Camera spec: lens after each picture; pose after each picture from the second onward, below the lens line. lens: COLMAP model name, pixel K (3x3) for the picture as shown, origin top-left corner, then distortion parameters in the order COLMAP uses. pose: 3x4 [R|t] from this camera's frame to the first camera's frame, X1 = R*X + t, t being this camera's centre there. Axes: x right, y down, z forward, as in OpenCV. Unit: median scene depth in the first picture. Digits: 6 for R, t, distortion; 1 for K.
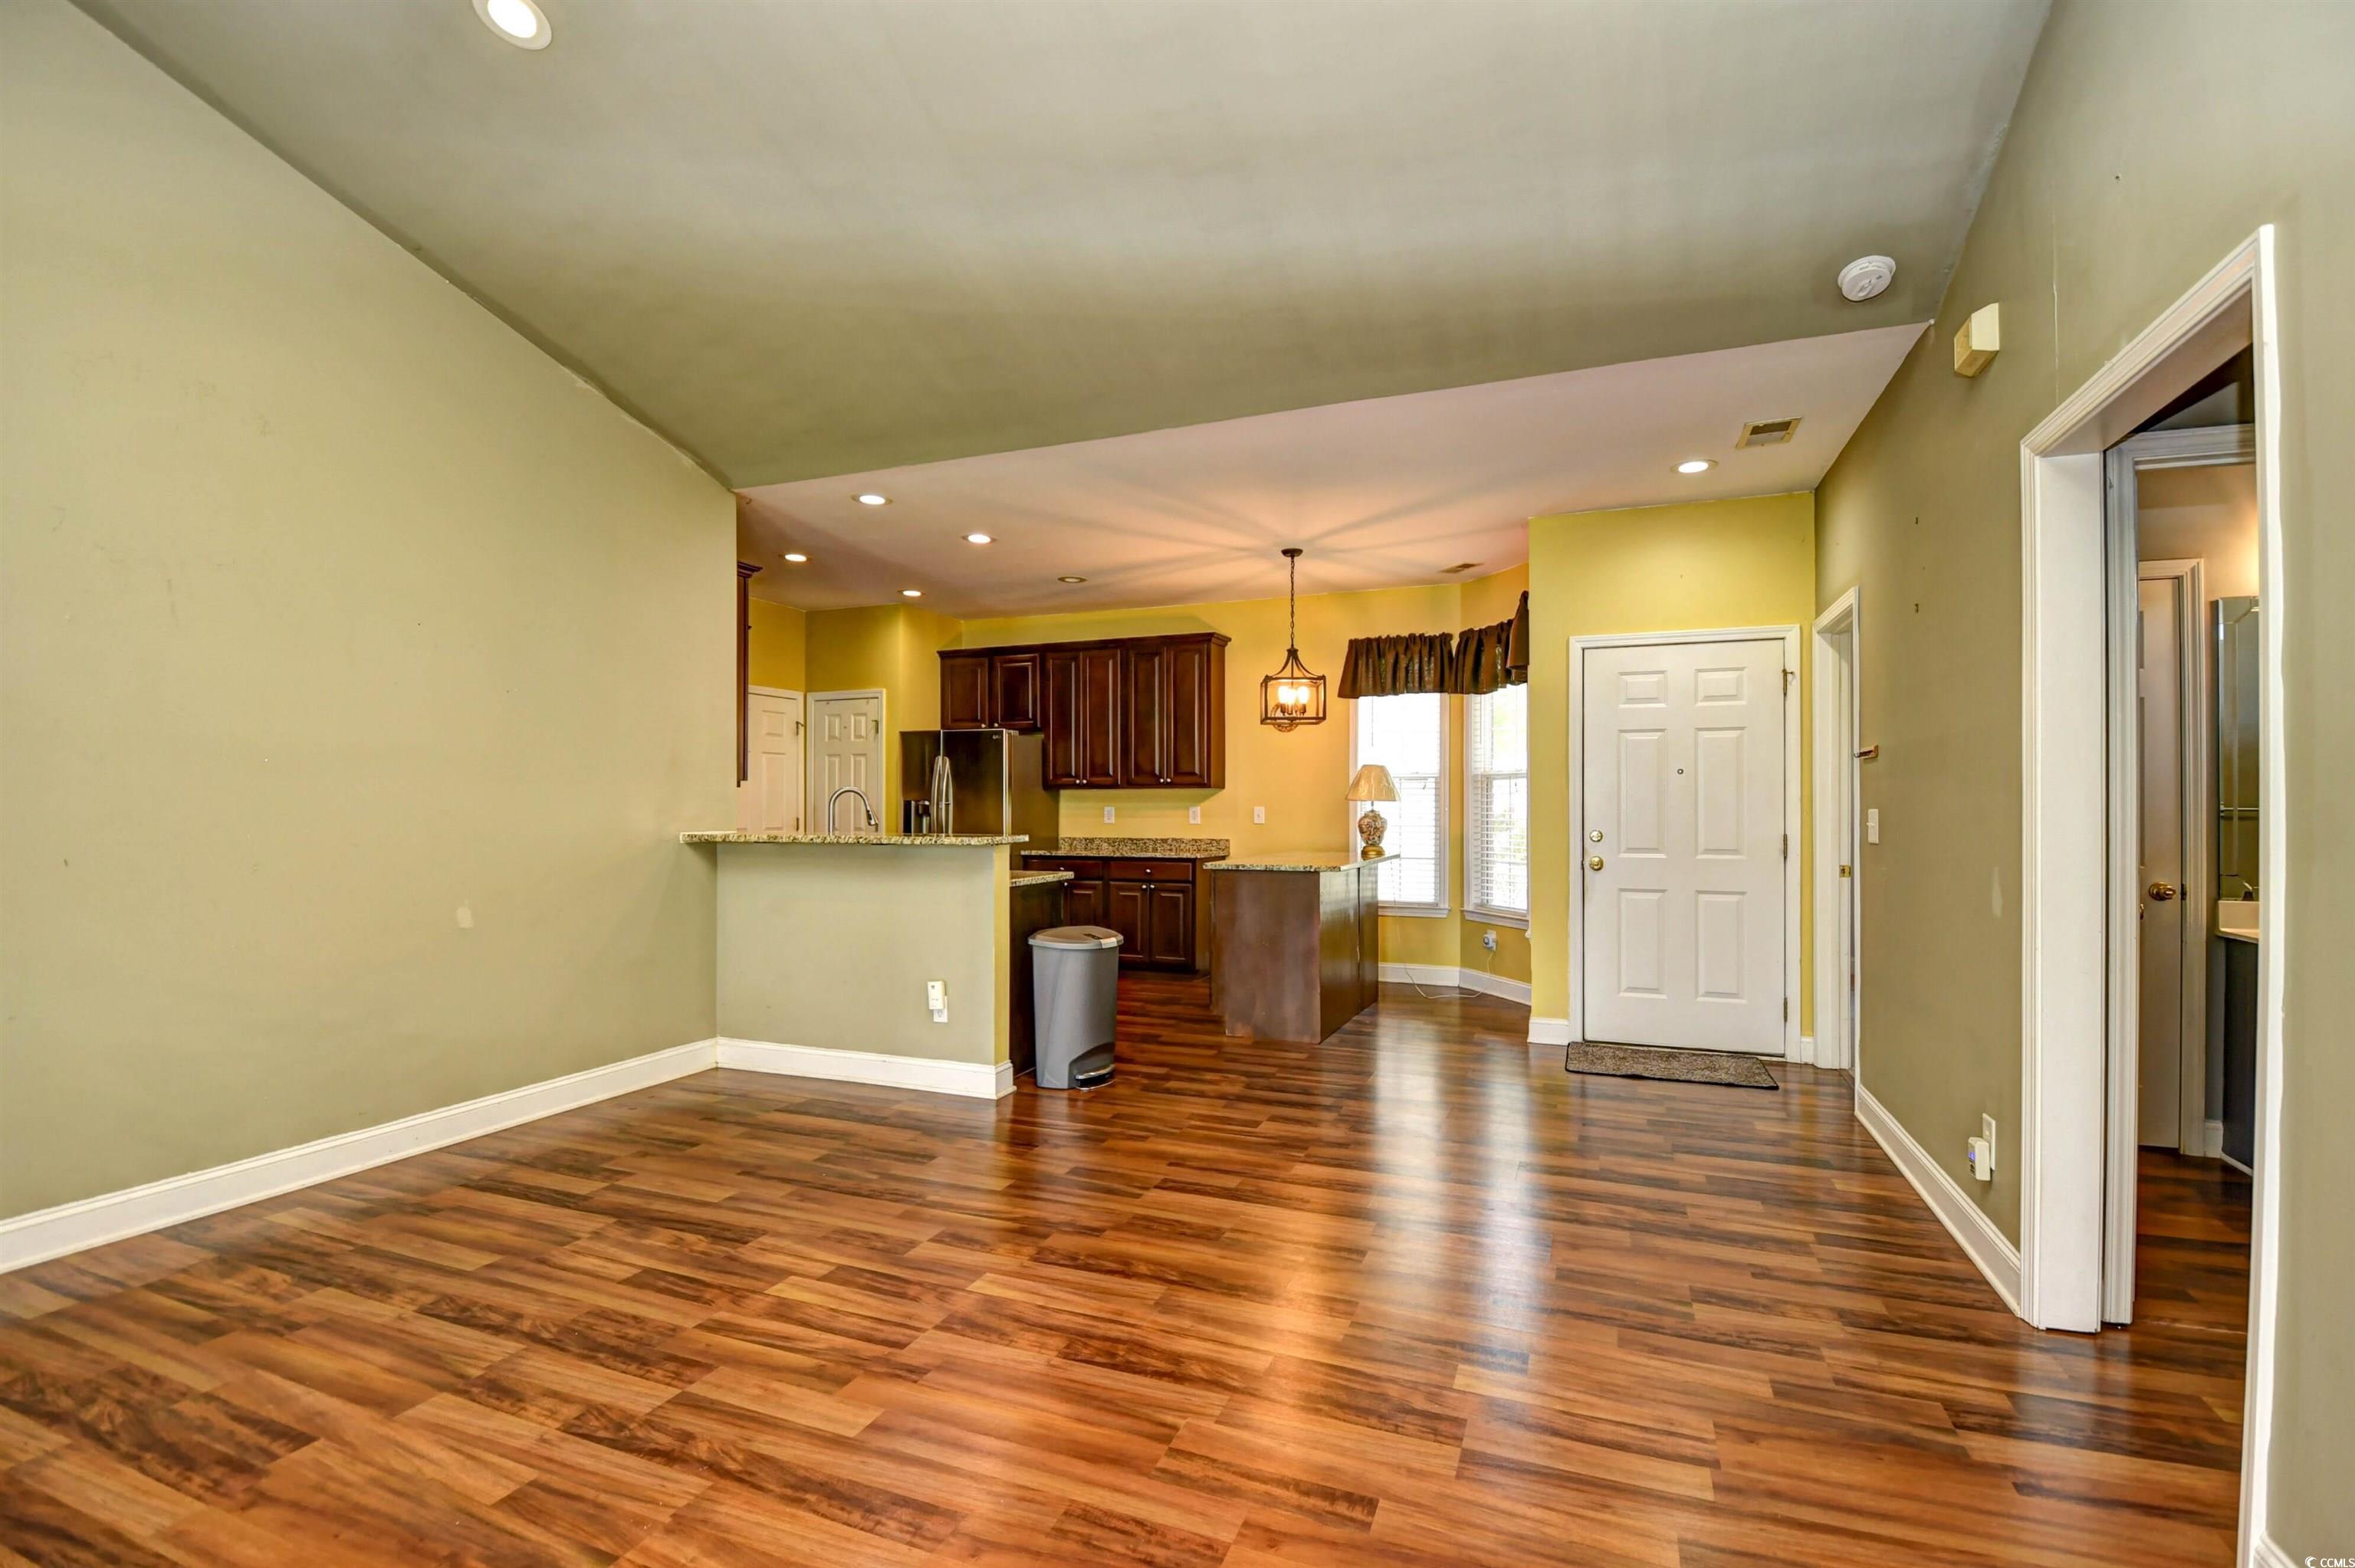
lens RADIAL K [[1048.1, 0, 1187.7], [0, 1048.1, 805.4], [0, 0, 1]] dist [0.018401, -0.021797]
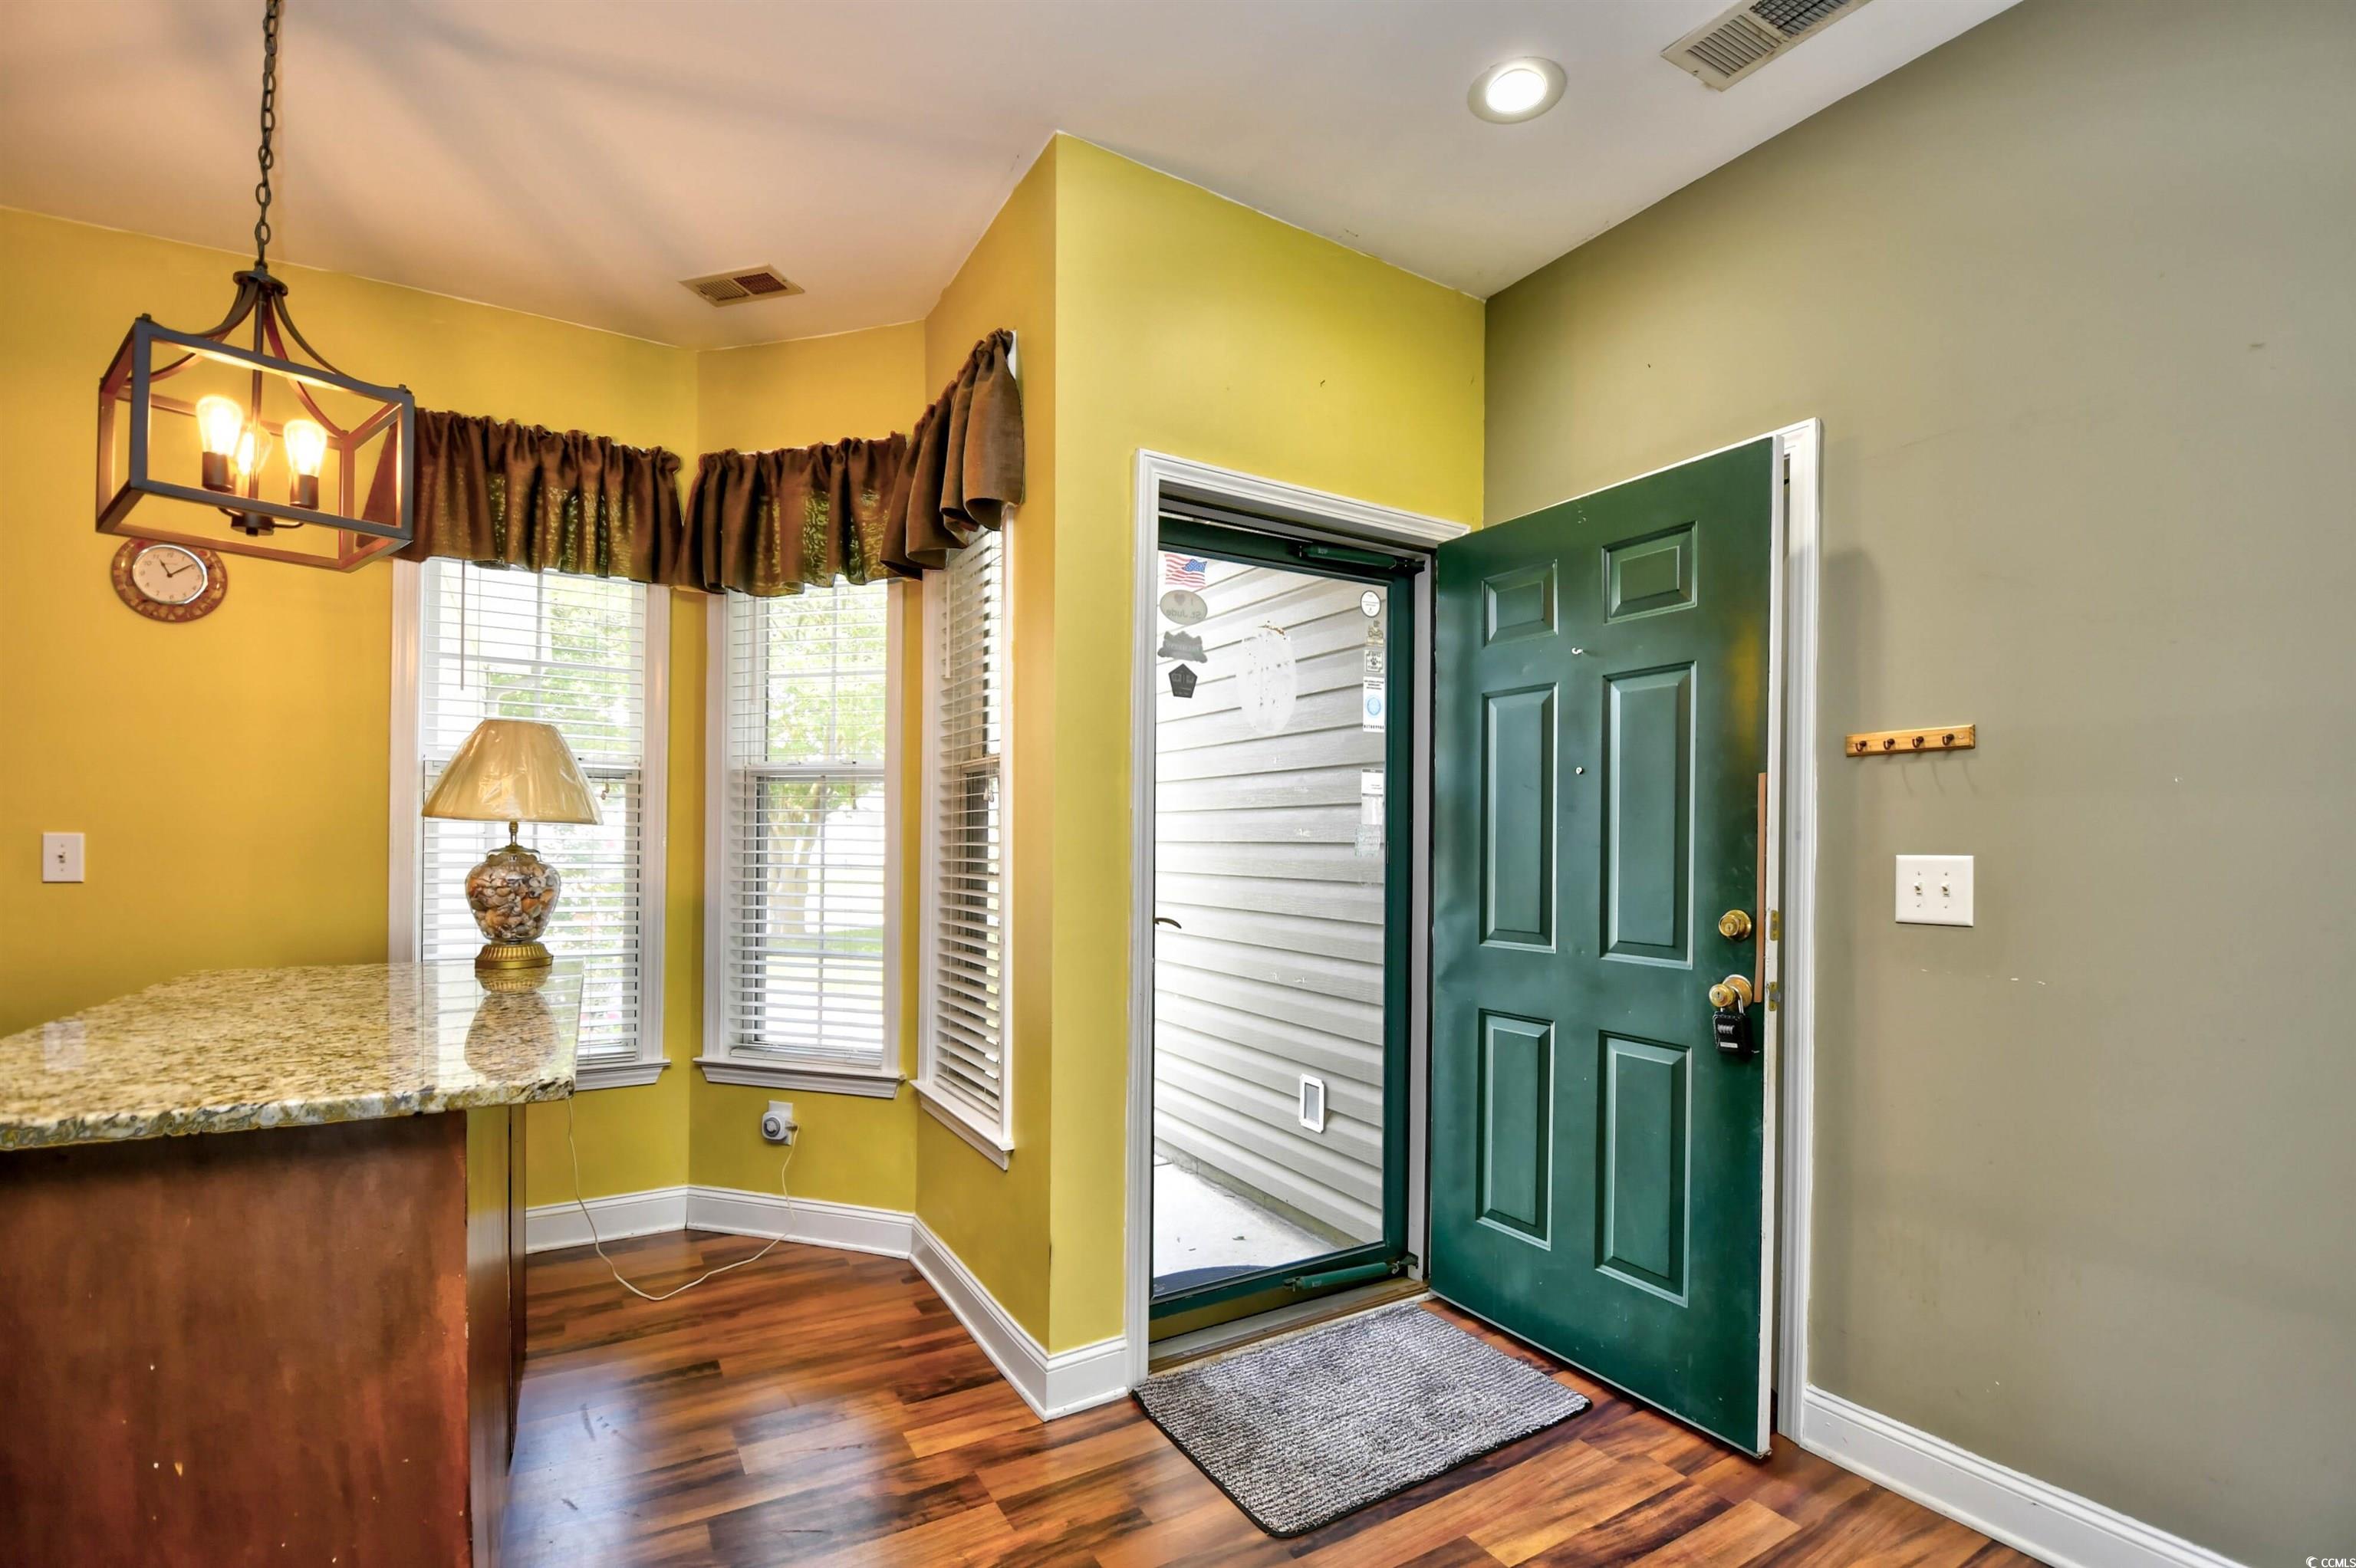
lens RADIAL K [[1055.9, 0, 1203.1], [0, 1055.9, 849.8], [0, 0, 1]] dist [-0.000150, -0.013916]
pose [[0.606733, -0.002323, 0.794902, 0.026992], [-0.009566, 0.999902, 0.010223, -0.000128], [-0.794848, -0.013806, 0.606652, 0.536052]]
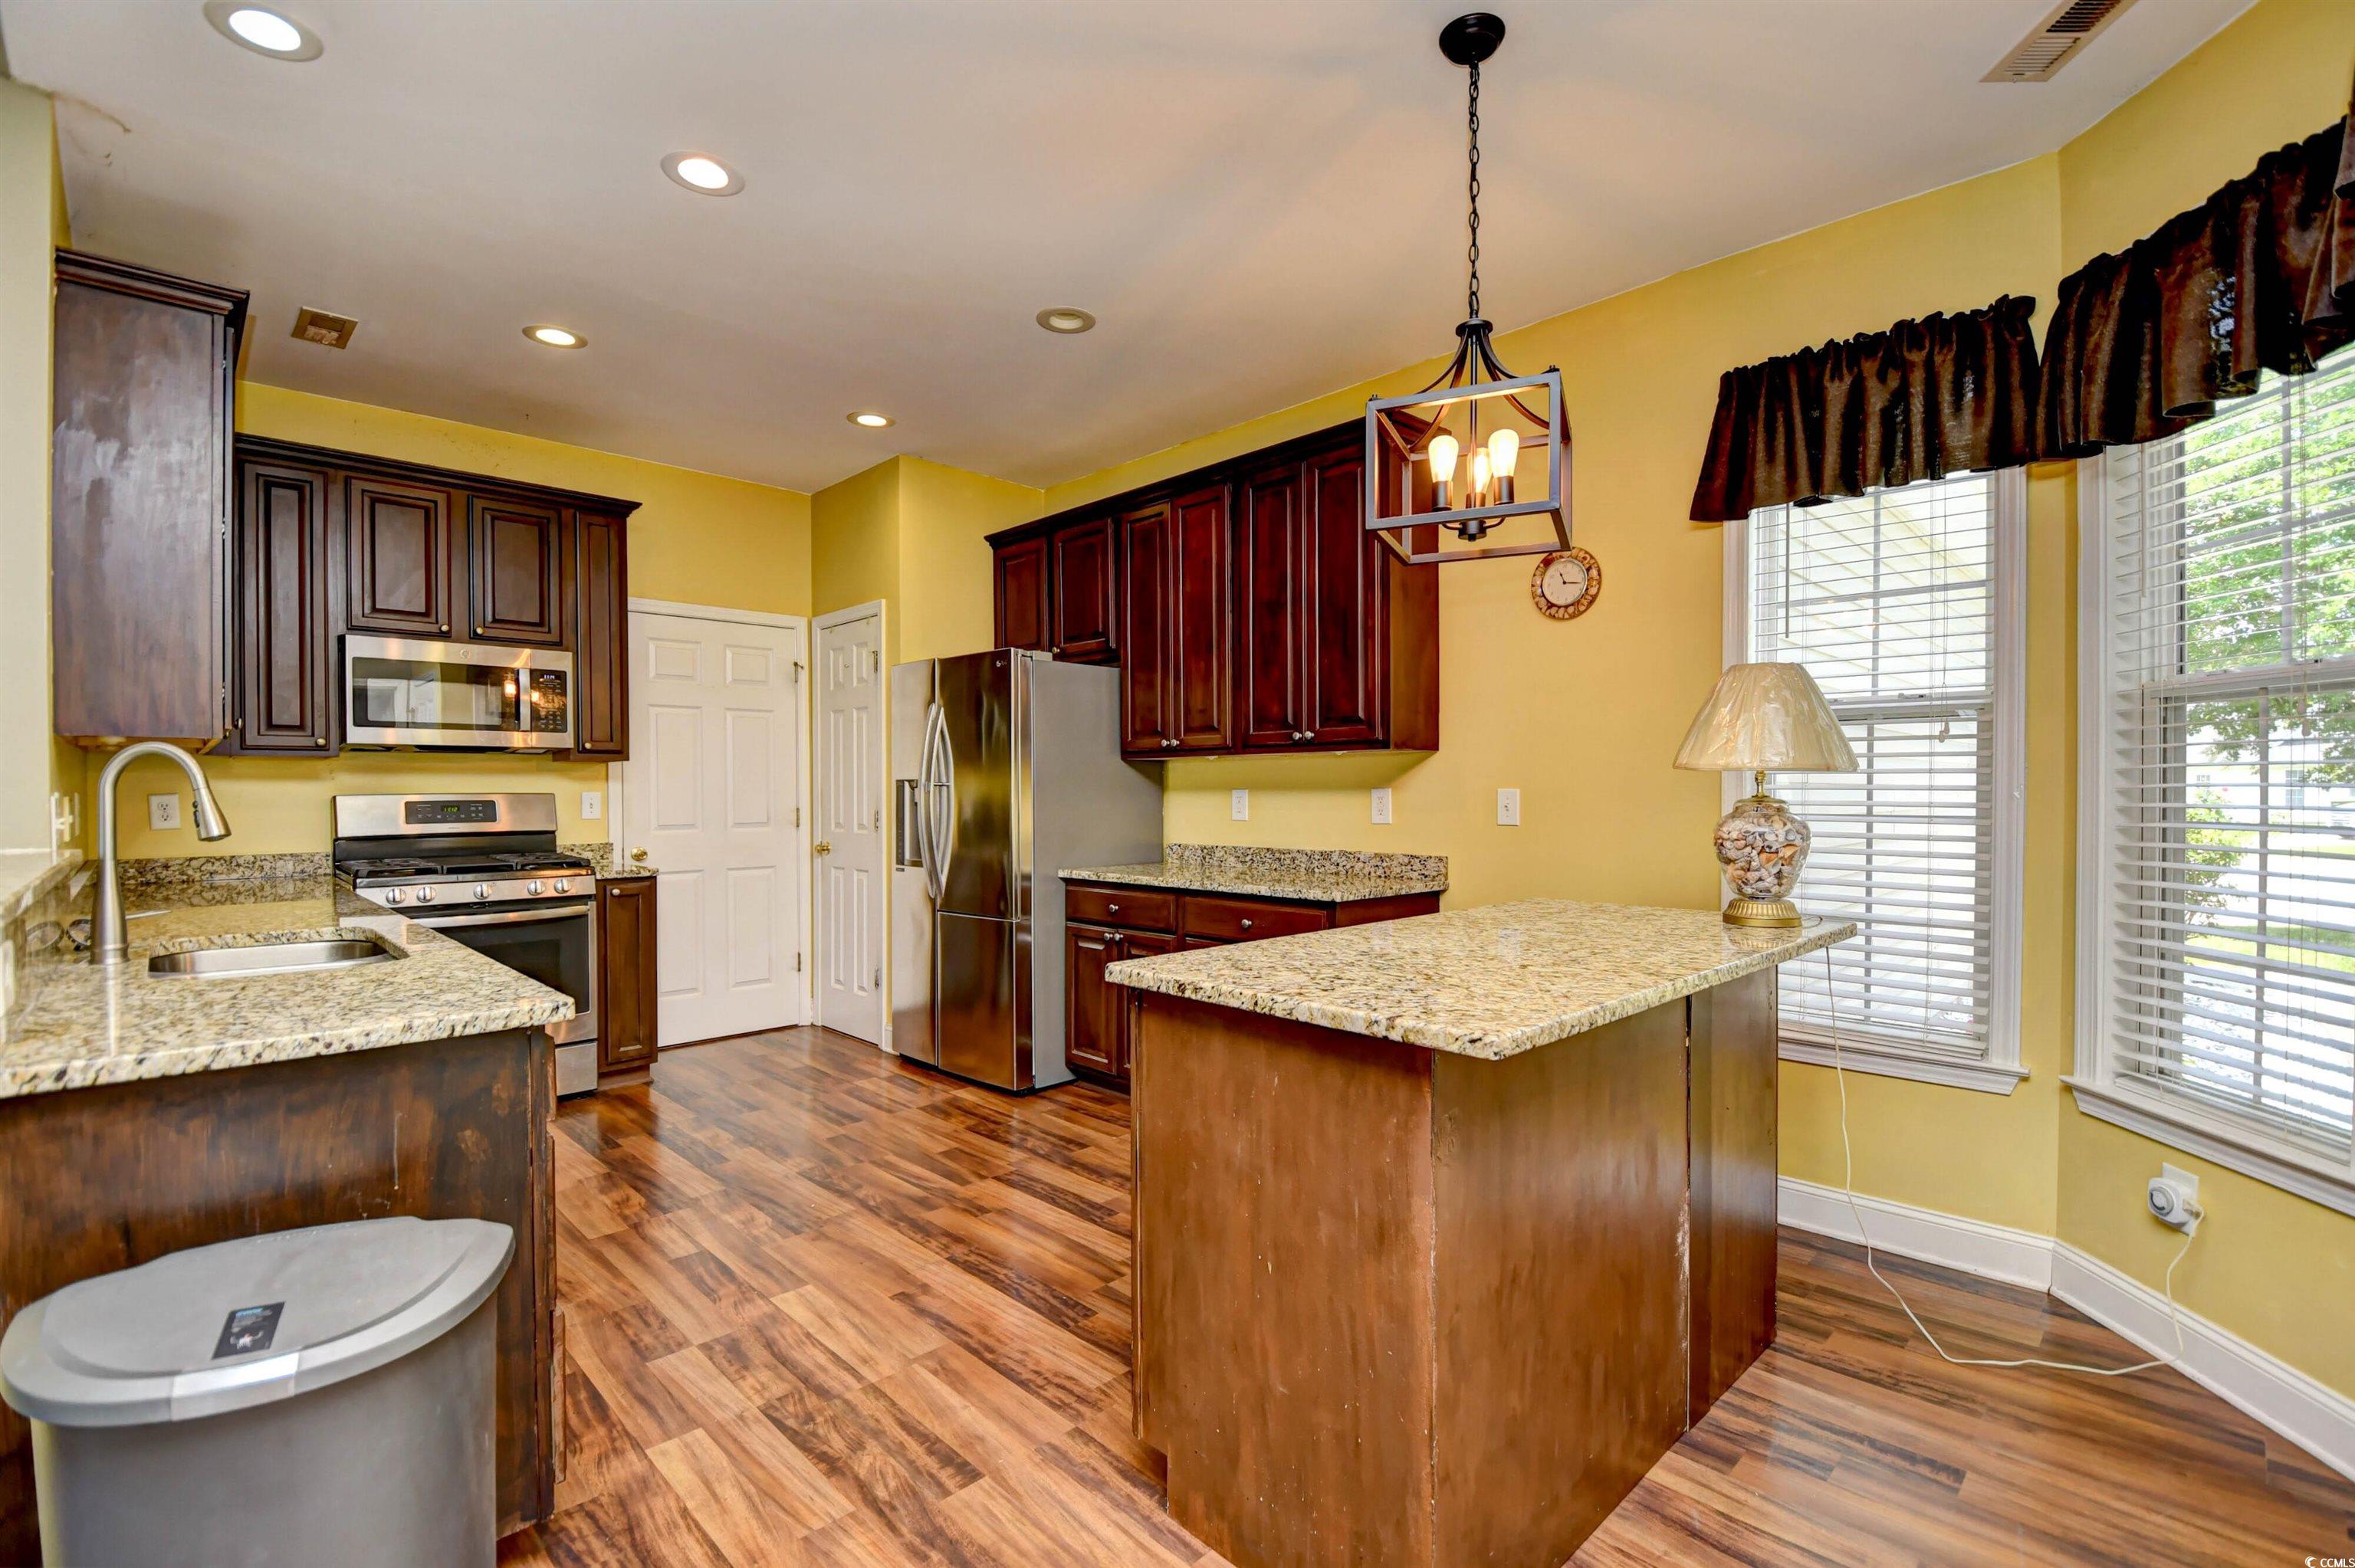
lens RADIAL K [[1048.1, 0, 1187.7], [0, 1048.1, 805.4], [0, 0, 1]] dist [0.018401, -0.021797]
pose [[0.913455, 0.001931, -0.406936, 0.134034], [0.004557, 0.999878, 0.014974, 0.001204], [0.406915, -0.015532, 0.913334, 0.555165]]
